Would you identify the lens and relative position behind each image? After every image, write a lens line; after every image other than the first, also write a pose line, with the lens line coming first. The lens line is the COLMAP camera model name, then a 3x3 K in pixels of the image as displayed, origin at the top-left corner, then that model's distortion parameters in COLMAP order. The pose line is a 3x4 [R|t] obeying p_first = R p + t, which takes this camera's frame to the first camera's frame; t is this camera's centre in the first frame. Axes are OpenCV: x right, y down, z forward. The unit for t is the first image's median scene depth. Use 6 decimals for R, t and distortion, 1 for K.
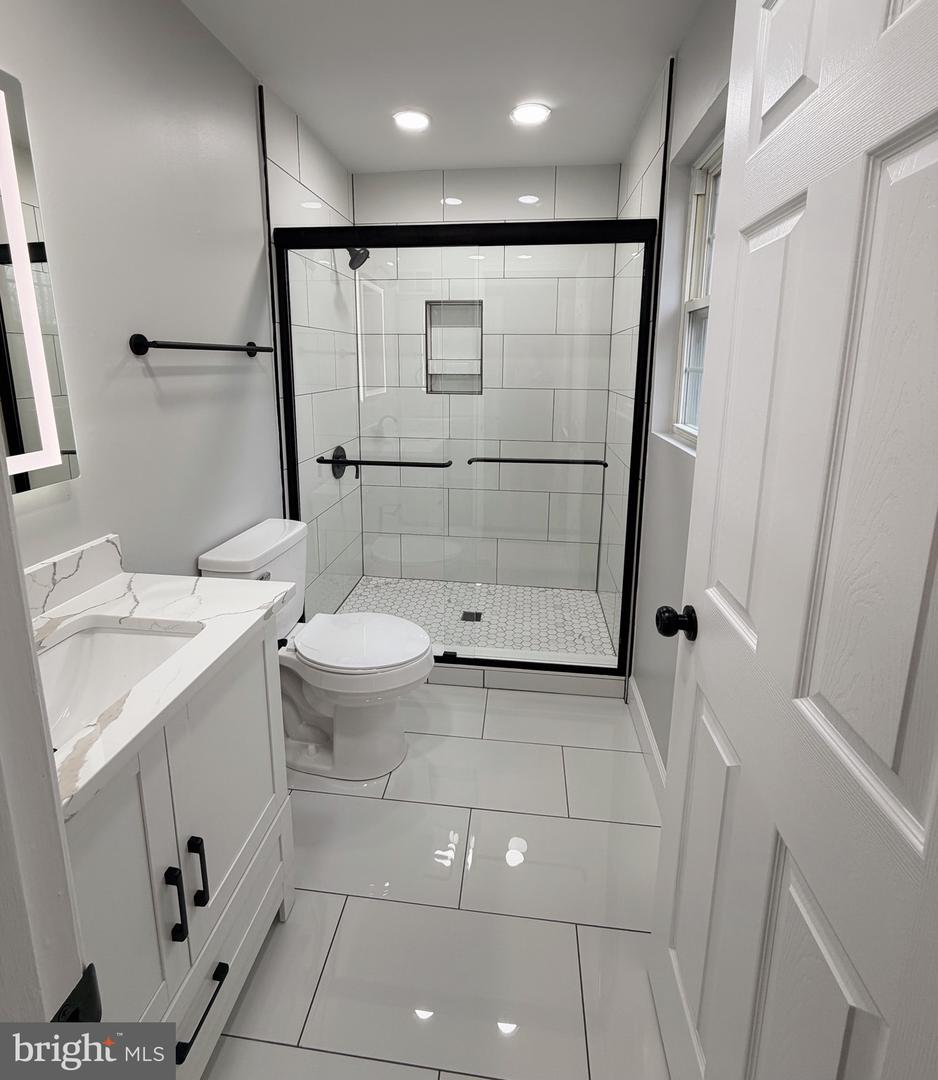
lens RADIAL K [[499.8, 0, 471.5], [0, 499.8, 454.9], [0, 0, 1]] dist [-0.006954, 0.001411]
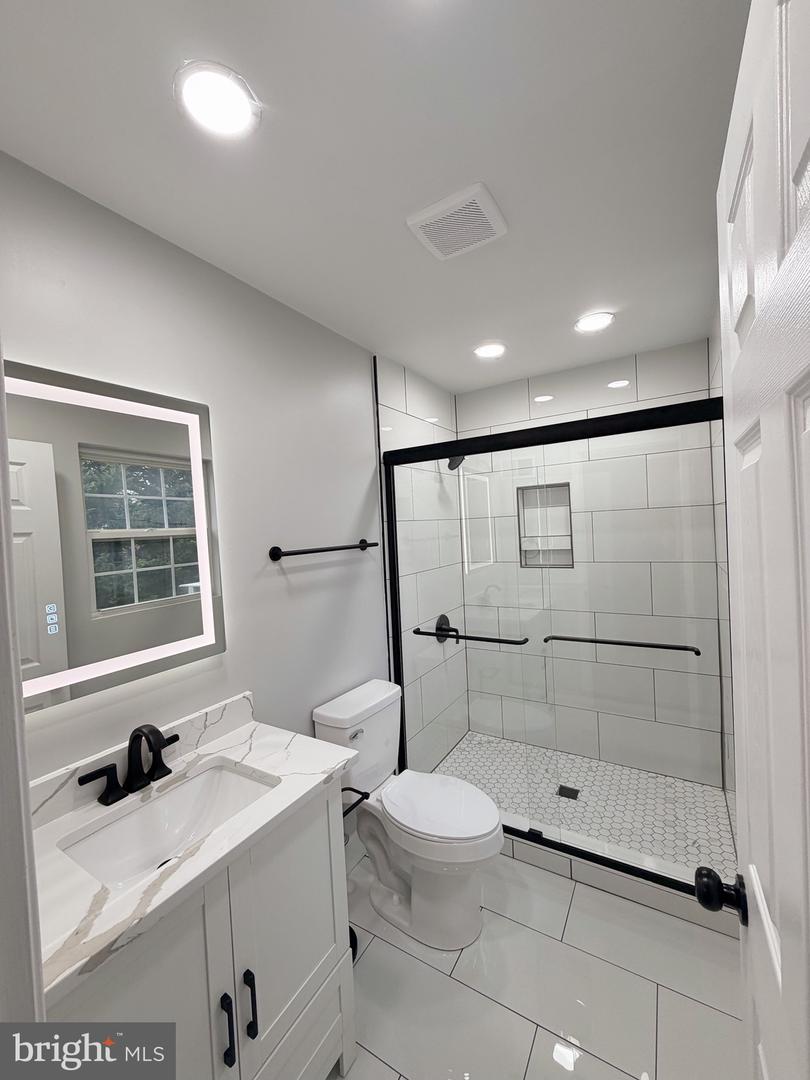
lens RADIAL K [[432.6, 0, 403.7], [0, 432.6, 538.9], [0, 0, 1]] dist [-0.004175, 0.001144]
pose [[0.904065, -0.043006, -0.425225, 0.129807], [-0.021071, 0.989230, -0.144848, -0.062383], [0.426875, 0.139912, 0.893422, 0.030907]]
